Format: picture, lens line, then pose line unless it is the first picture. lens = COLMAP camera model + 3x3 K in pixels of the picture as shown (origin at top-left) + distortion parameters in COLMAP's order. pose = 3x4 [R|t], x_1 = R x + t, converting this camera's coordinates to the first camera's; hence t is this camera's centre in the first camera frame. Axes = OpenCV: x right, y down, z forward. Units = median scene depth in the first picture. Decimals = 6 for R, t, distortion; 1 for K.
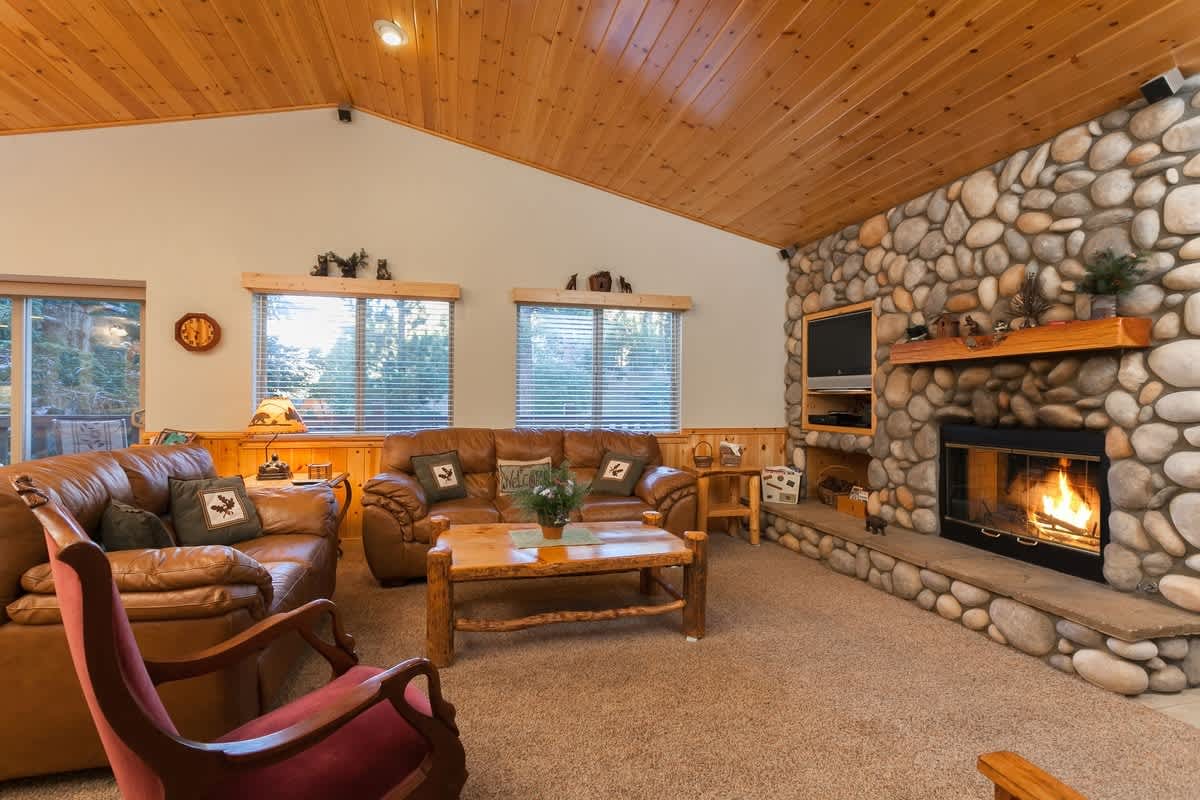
lens RADIAL K [[563.8, 0, 601.4], [0, 563.8, 400.5], [0, 0, 1]] dist [-0.001902, 0.000451]
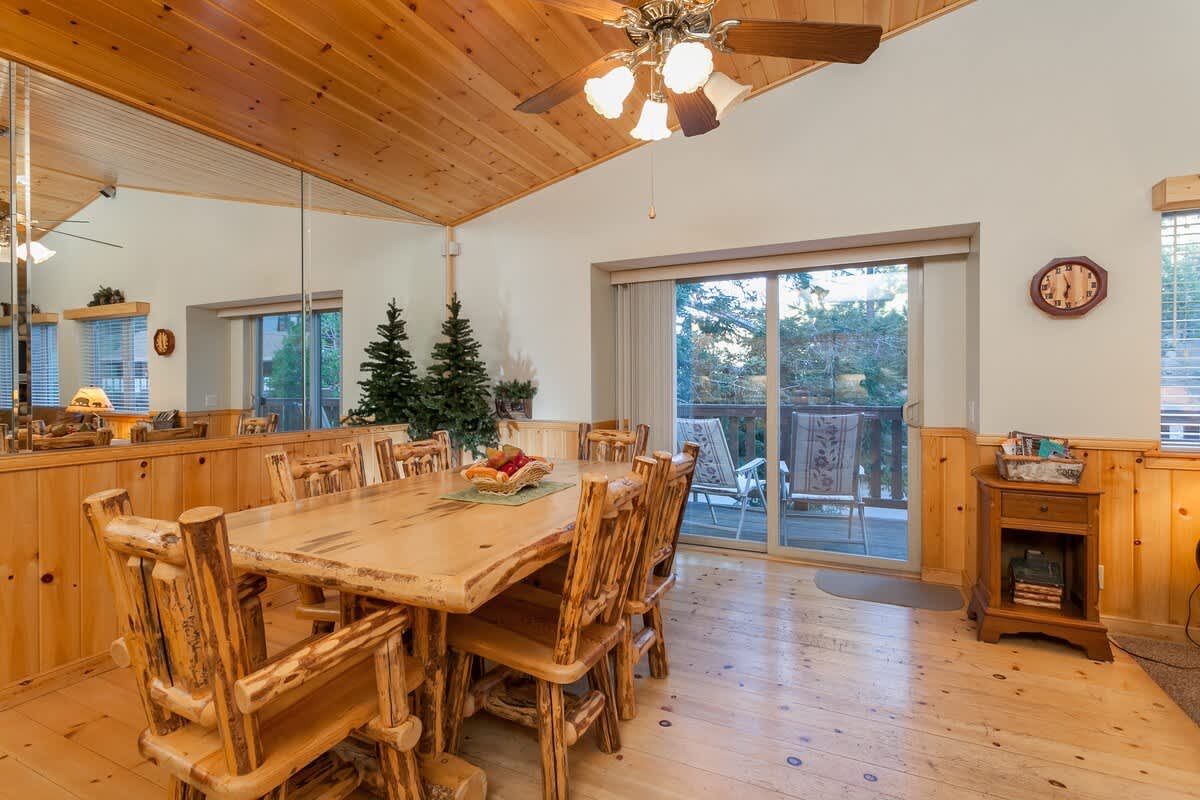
lens RADIAL K [[563.8, 0, 598.6], [0, 563.8, 394.1], [0, 0, 1]] dist [-0.001902, 0.000451]
pose [[0.762637, -0.001123, -0.646826, -0.706530], [0.011898, 0.999854, 0.012291, -0.010137], [0.646718, -0.017070, 0.762538, 0.141174]]
